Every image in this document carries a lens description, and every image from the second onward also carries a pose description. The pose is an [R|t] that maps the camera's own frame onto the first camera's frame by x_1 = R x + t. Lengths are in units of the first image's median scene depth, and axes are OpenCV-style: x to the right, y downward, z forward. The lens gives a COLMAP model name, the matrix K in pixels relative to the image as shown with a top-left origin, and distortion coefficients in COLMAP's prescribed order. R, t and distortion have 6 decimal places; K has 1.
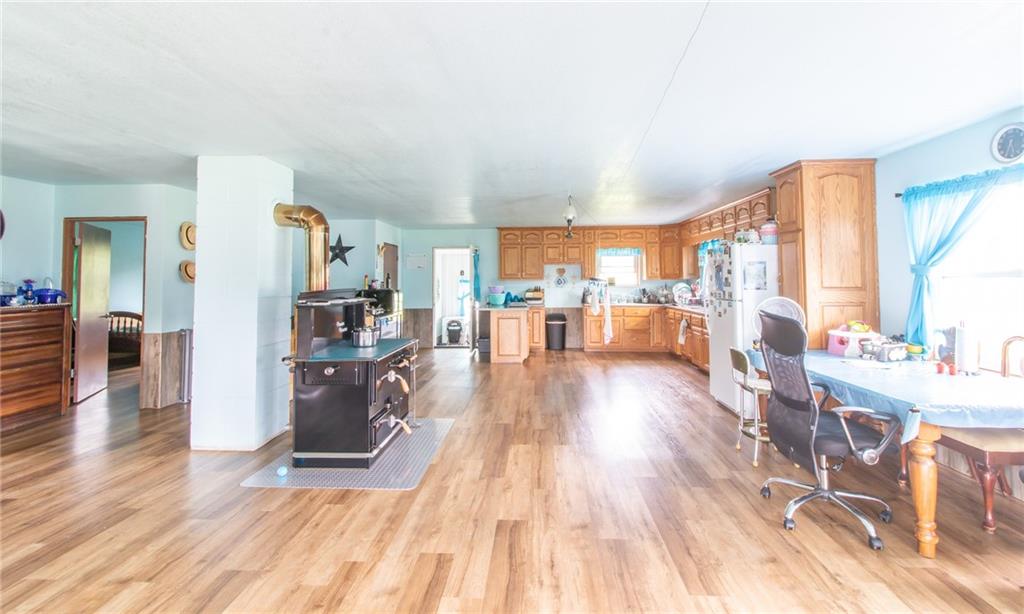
lens RADIAL K [[475.3, 0, 509.3], [0, 475.3, 259.4], [0, 0, 1]] dist [0.003503, 0.000313]
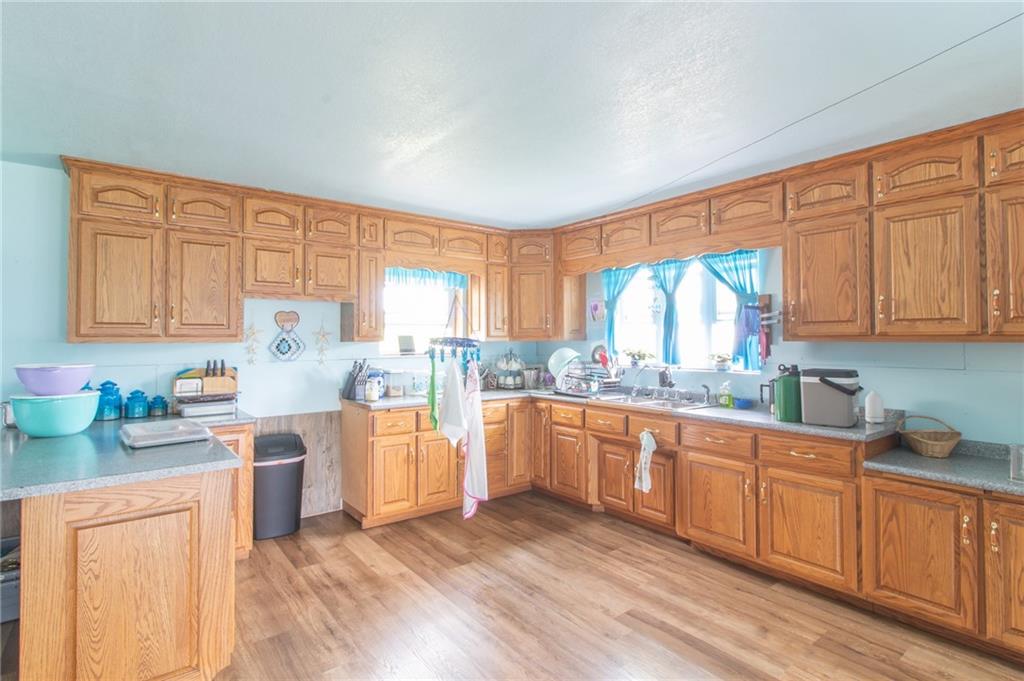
lens RADIAL K [[501.4, 0, 512.5], [0, 501.4, 326.4], [0, 0, 1]] dist [0.002253, -0.000591]
pose [[0.745663, 0.020121, 0.666019, -0.027855], [-0.030108, 0.999540, 0.003511, 0.029350], [-0.665642, -0.022670, 0.745927, 0.706098]]
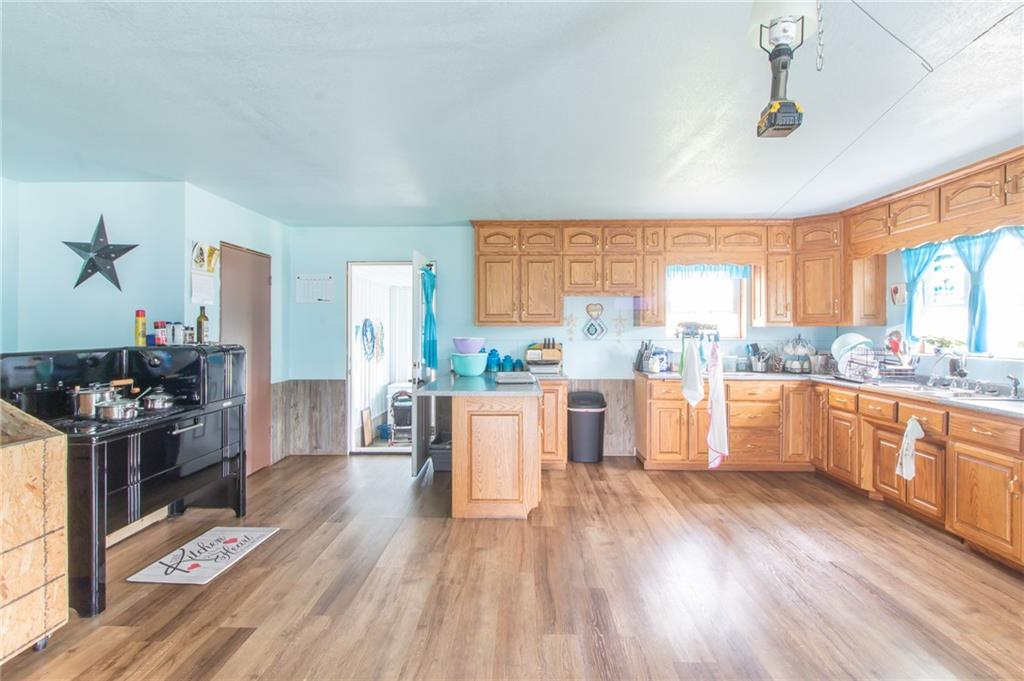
lens RADIAL K [[501.4, 0, 512.5], [0, 501.4, 326.4], [0, 0, 1]] dist [0.002253, -0.000591]
pose [[0.999035, 0.005881, 0.043535, -0.005754], [-0.007667, 0.999131, 0.040961, 0.026292], [-0.043256, -0.041256, 0.998212, 0.551511]]
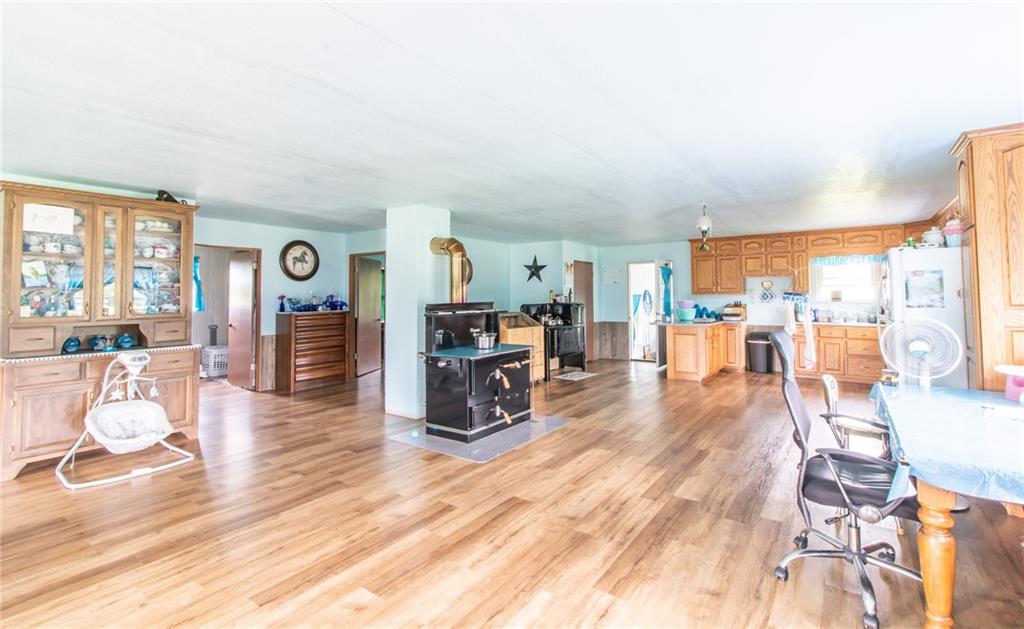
lens RADIAL K [[472.2, 0, 510.2], [0, 472.2, 277.2], [0, 0, 1]] dist [-0.000281, -0.000058]
pose [[0.840762, -0.021135, -0.540993, 0.220504], [0.025377, 0.999678, 0.000385, -0.001190], [0.540810, -0.014052, 0.841027, 0.001844]]
